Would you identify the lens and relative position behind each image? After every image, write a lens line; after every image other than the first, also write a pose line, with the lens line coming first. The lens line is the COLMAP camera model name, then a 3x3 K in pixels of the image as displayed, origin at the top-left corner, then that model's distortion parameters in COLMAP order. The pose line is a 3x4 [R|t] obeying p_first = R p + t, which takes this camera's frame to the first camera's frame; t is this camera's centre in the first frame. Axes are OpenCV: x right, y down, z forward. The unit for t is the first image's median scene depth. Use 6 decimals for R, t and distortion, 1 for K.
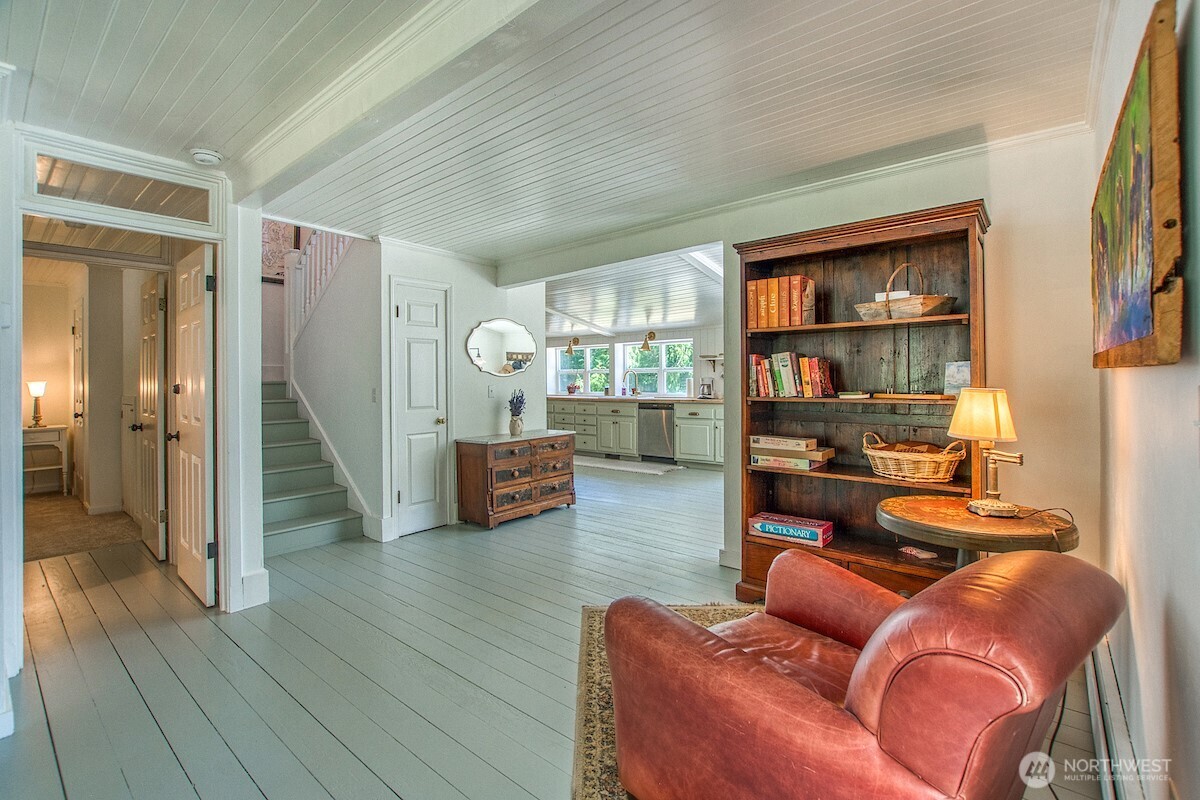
lens RADIAL K [[540.2, 0, 604.3], [0, 540.2, 378.3], [0, 0, 1]] dist [-0.020884, 0.000986]
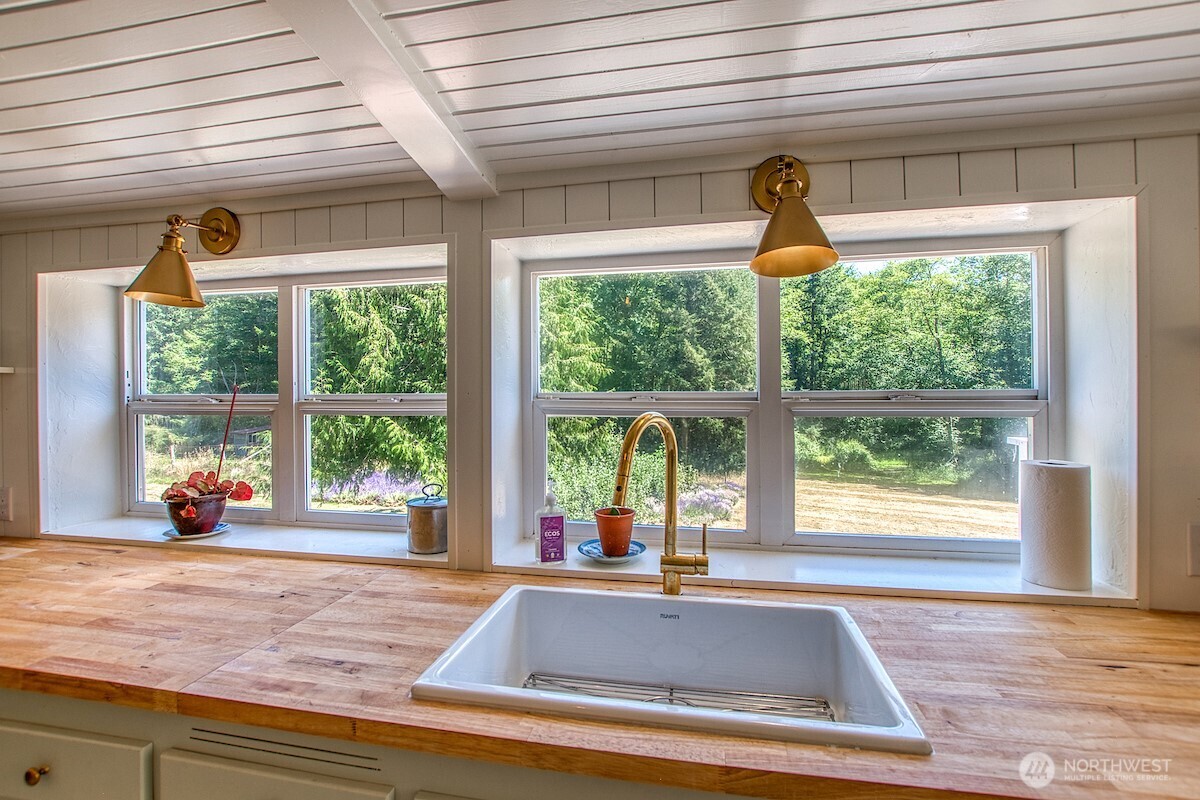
lens RADIAL K [[540.2, 0, 613.7], [0, 540.2, 384.4], [0, 0, 1]] dist [-0.020884, 0.000986]
pose [[0.878388, 0.005913, 0.477912, -0.024943], [-0.000002, 0.999924, -0.012367, -0.019162], [-0.477949, 0.010862, 0.878320, 0.839544]]
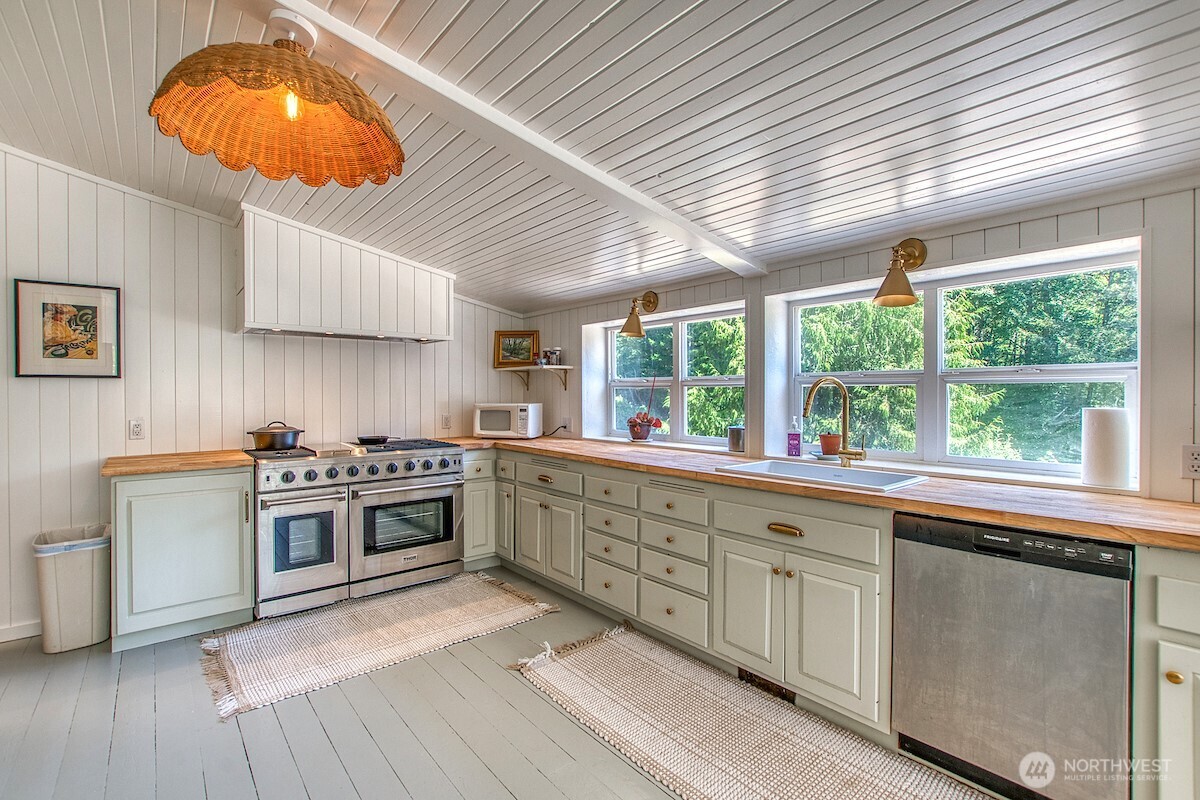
lens RADIAL K [[540.2, 0, 605.1], [0, 540.2, 394.9], [0, 0, 1]] dist [-0.020884, 0.000986]
pose [[0.984948, 0.008503, -0.172642, -0.018988], [-0.007766, 0.999958, 0.004947, -0.005268], [0.172677, -0.003532, 0.984972, 0.659337]]
